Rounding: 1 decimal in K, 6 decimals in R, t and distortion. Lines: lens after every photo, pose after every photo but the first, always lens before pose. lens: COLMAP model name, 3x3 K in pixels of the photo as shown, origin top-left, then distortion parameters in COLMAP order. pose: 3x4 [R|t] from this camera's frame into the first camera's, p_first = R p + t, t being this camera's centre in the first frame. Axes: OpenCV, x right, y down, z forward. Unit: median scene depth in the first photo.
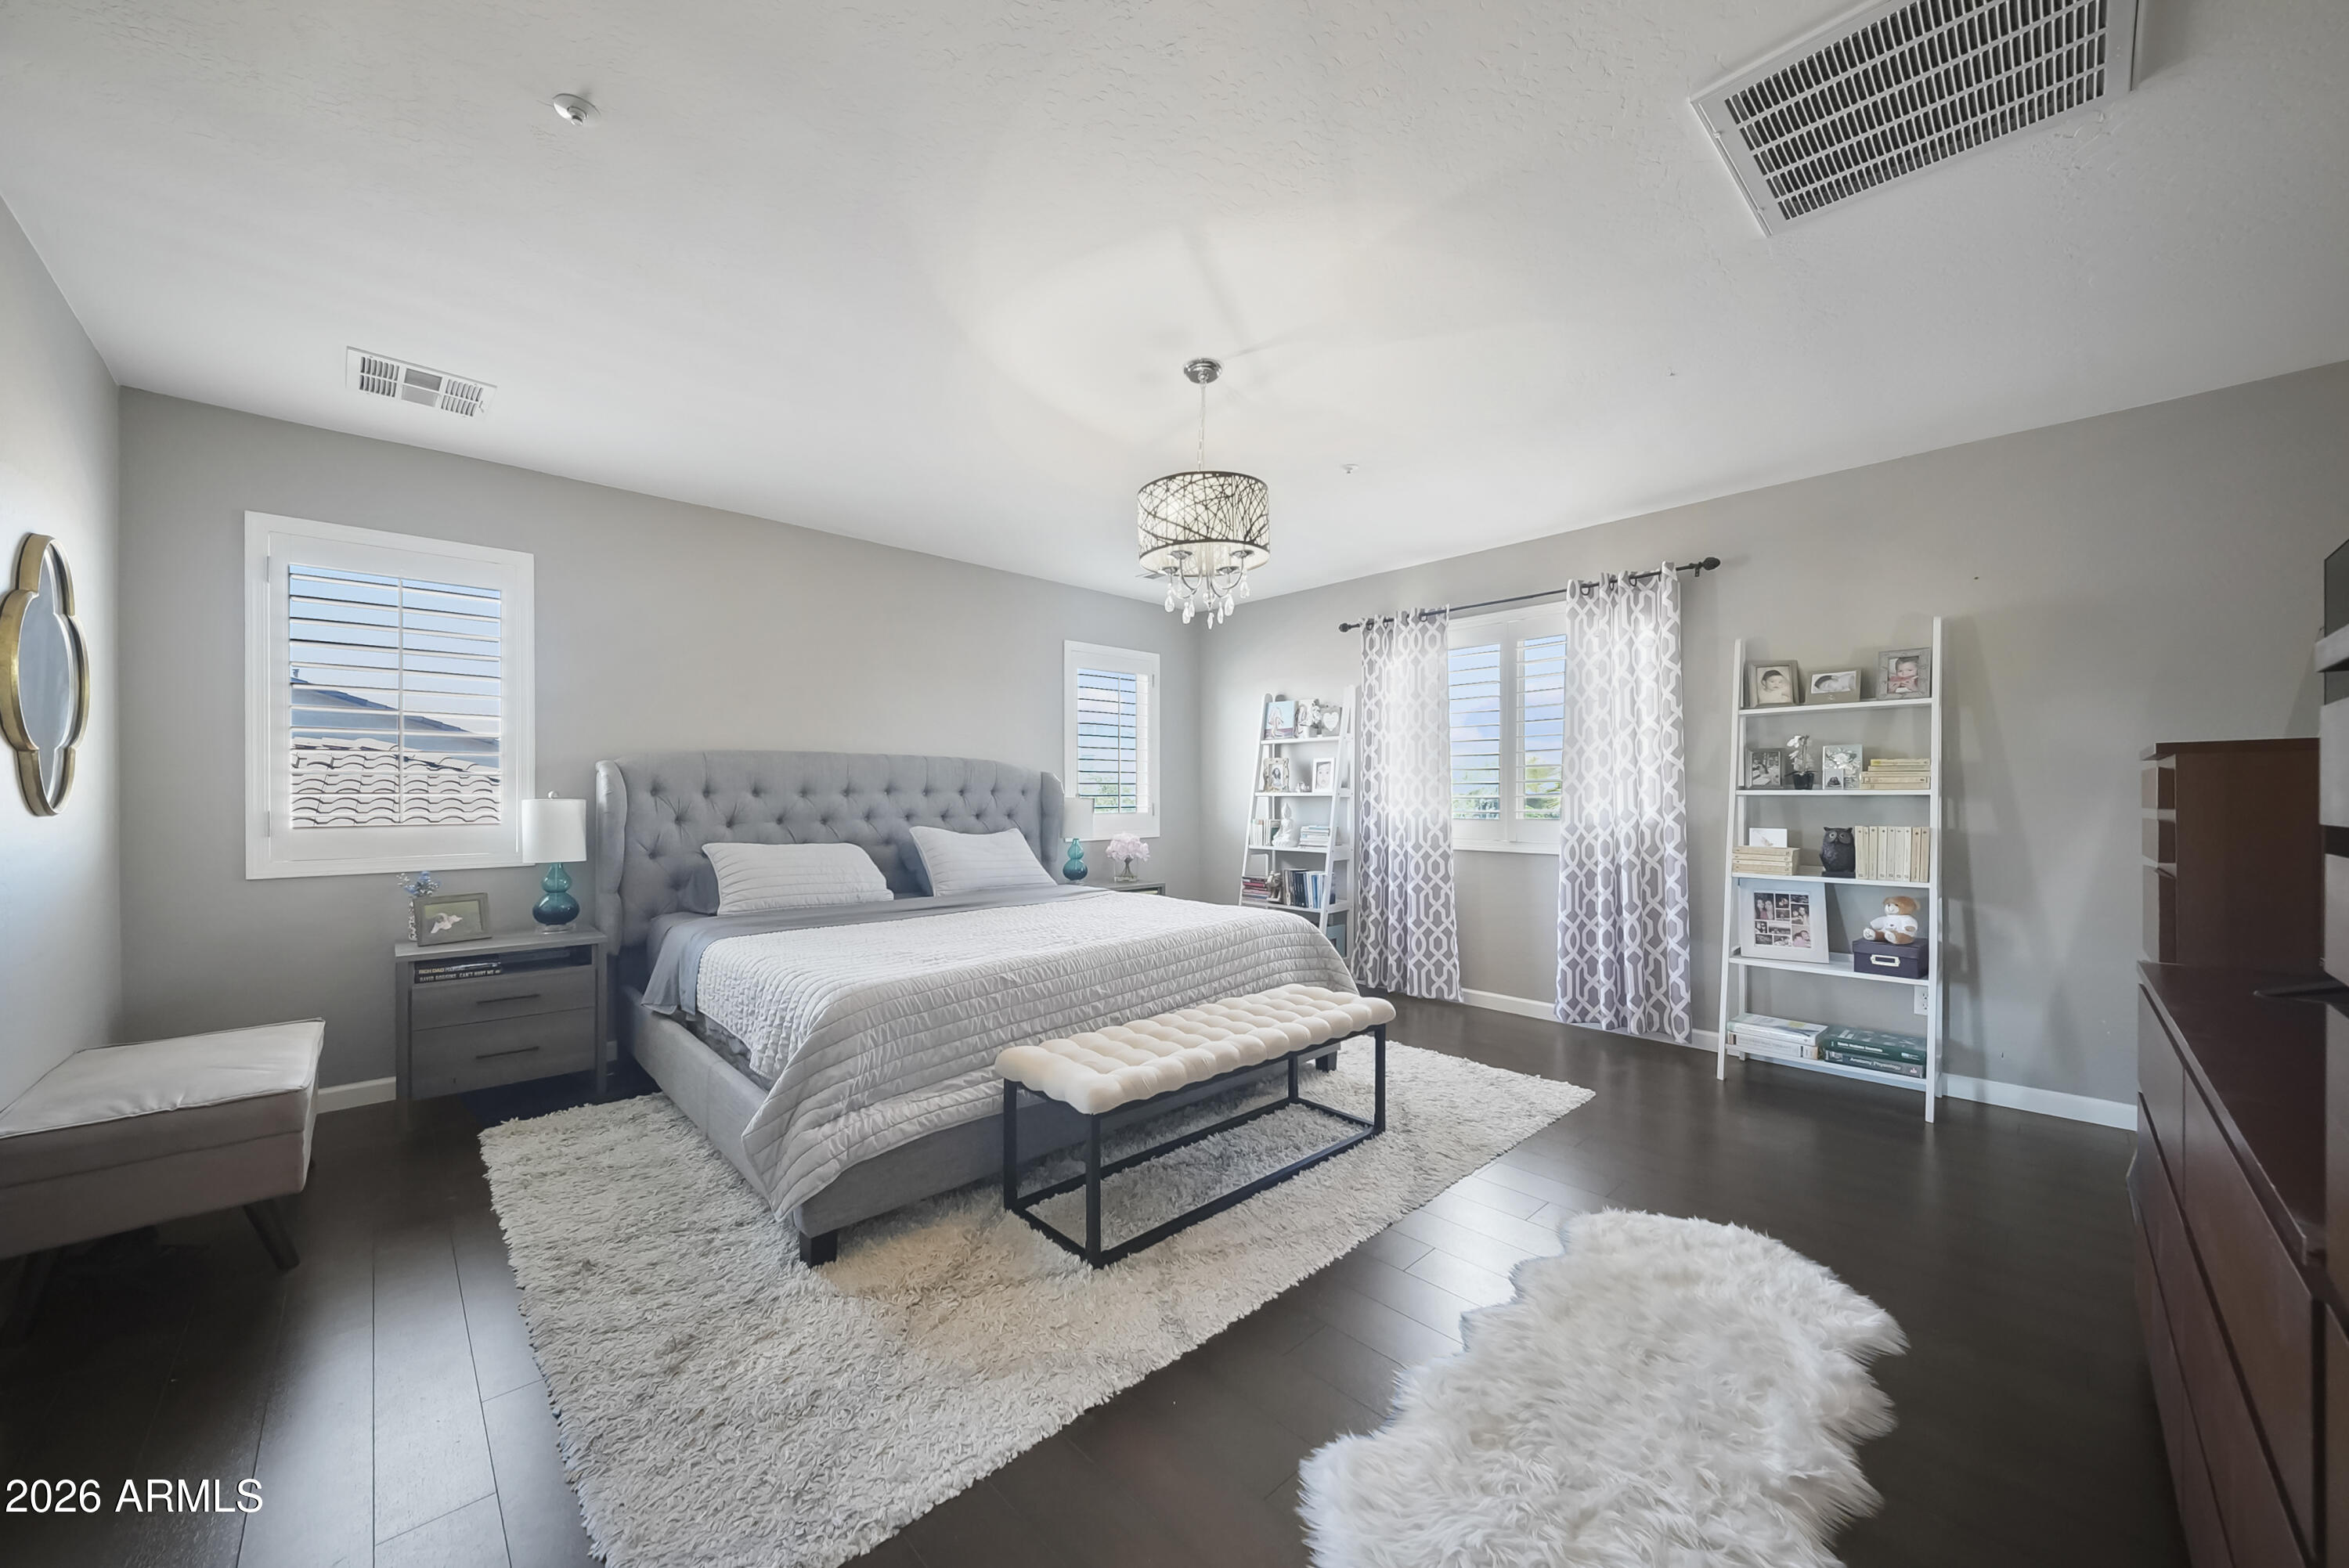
lens RADIAL K [[851.6, 0, 1174.5], [0, 851.6, 784.0], [0, 0, 1]] dist [0.000789, -0.000119]
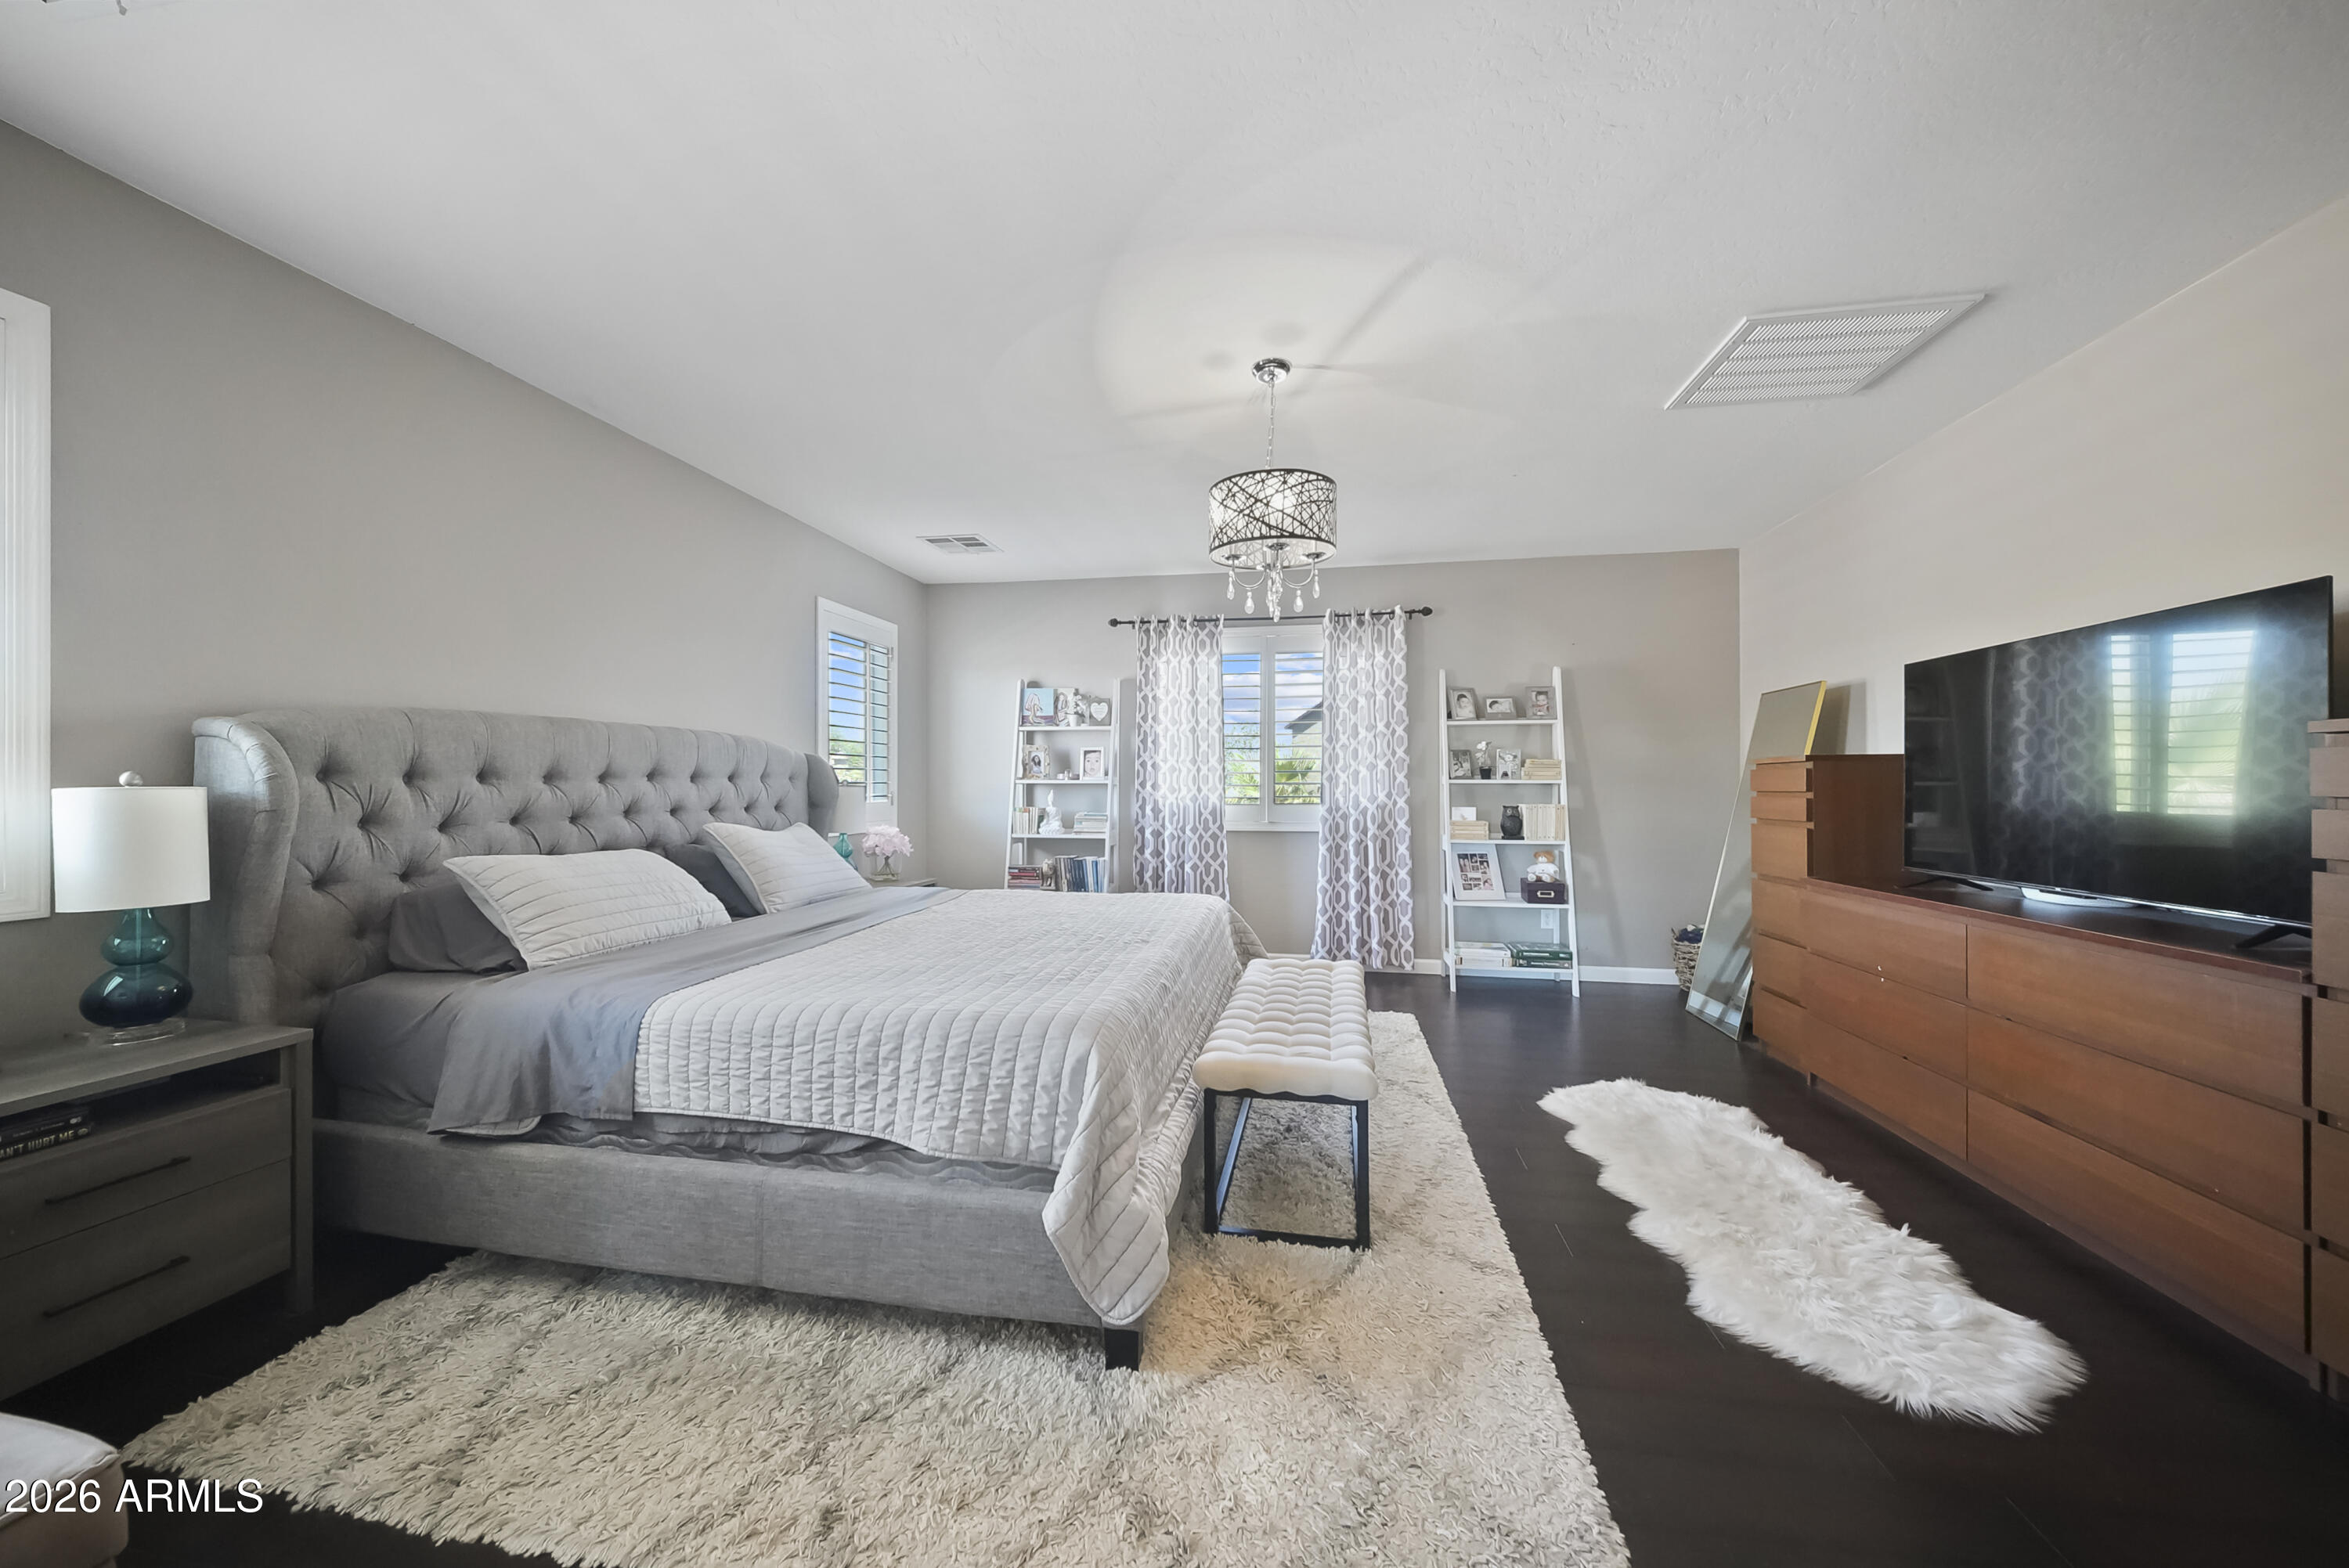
lens RADIAL K [[822.4, 0, 1171.9], [0, 822.4, 775.6], [0, 0, 1]] dist [-0.001467, -0.000316]
pose [[0.805066, 0.007138, 0.593143, -0.480442], [-0.009930, 0.999950, 0.001444, 0.002903], [-0.593103, -0.007053, 0.805096, 0.199019]]
